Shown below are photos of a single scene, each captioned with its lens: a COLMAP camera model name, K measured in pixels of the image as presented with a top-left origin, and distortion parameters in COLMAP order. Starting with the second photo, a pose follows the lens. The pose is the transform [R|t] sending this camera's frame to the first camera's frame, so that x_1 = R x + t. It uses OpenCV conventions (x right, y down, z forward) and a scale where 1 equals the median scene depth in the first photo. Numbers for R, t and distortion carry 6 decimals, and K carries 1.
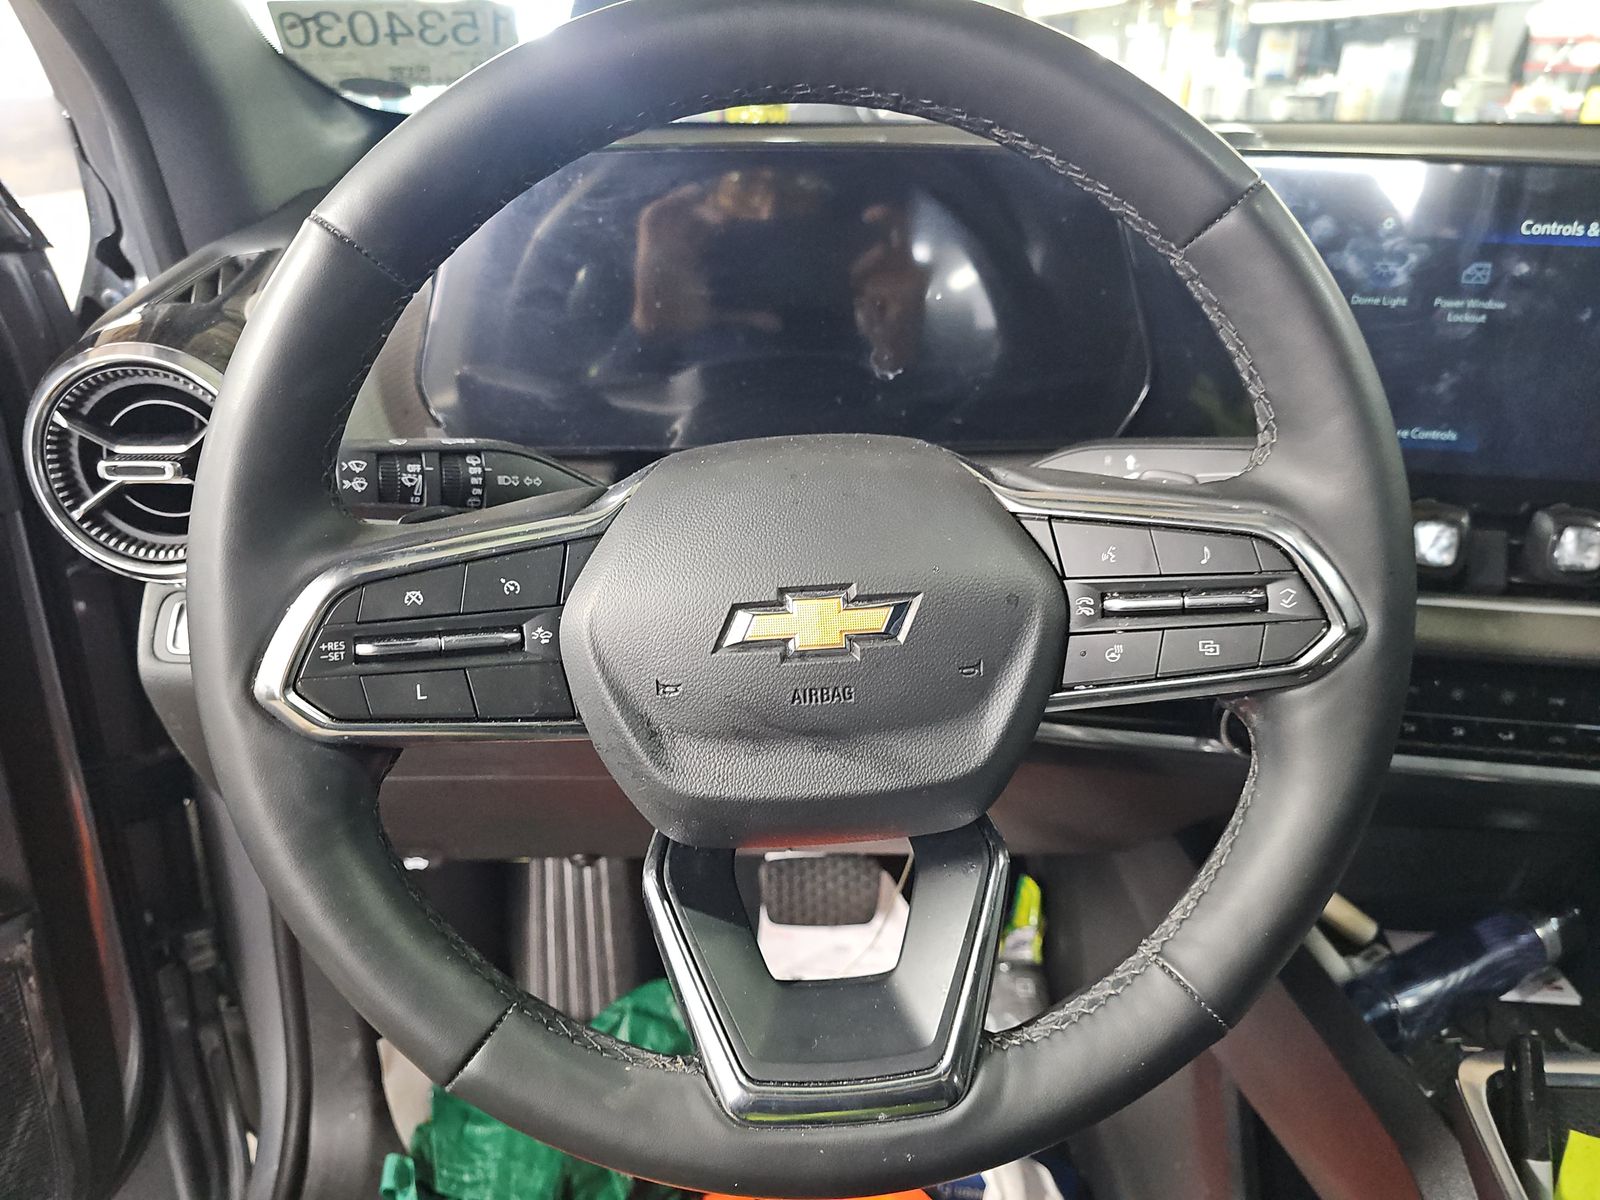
lens RADIAL K [[1058.0, 0, 800.0], [0, 1058.0, 600.0], [0, 0, 1]] dist [0.045166, -0.048629]
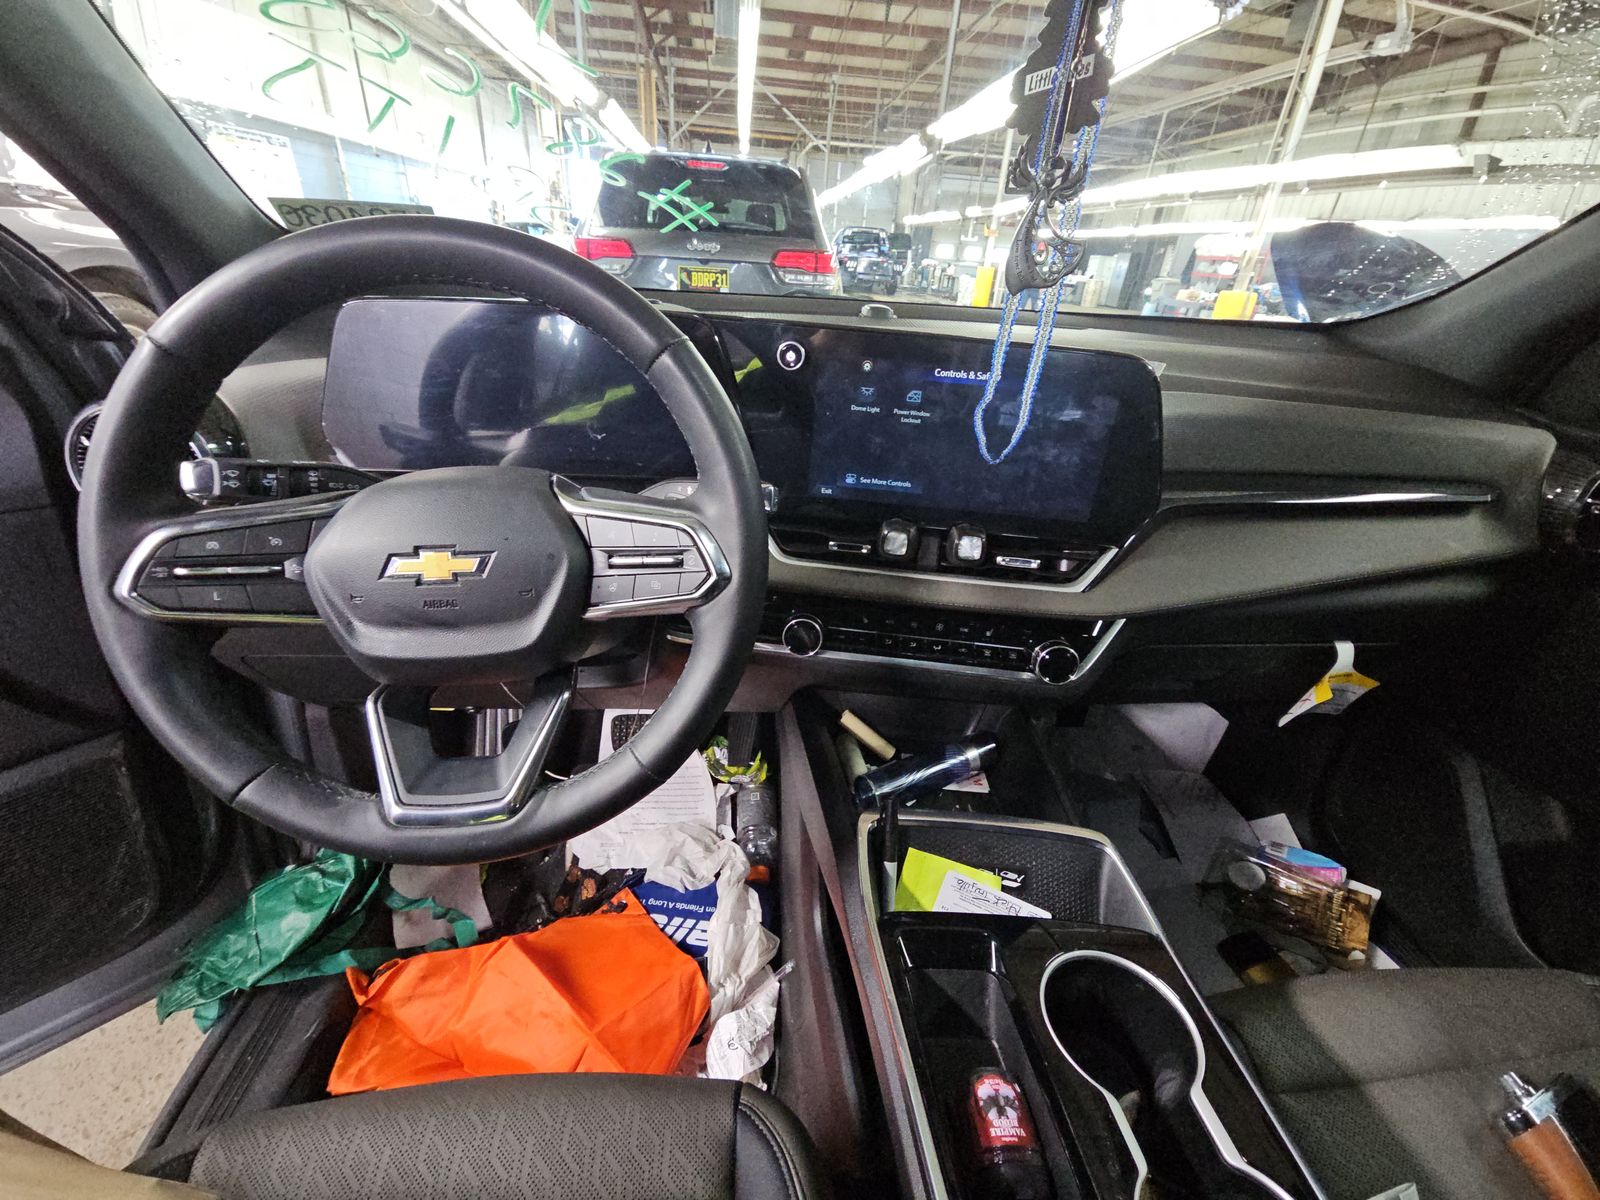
lens RADIAL K [[643.5, 0, 800.1], [0, 643.5, 605.6], [0, 0, 1]] dist [0.001220, -0.000133]
pose [[0.997709, 0.030031, 0.060619, 0.462198], [-0.032663, 0.998546, 0.042895, 0.017660], [-0.059243, -0.044777, 0.997239, -0.140572]]
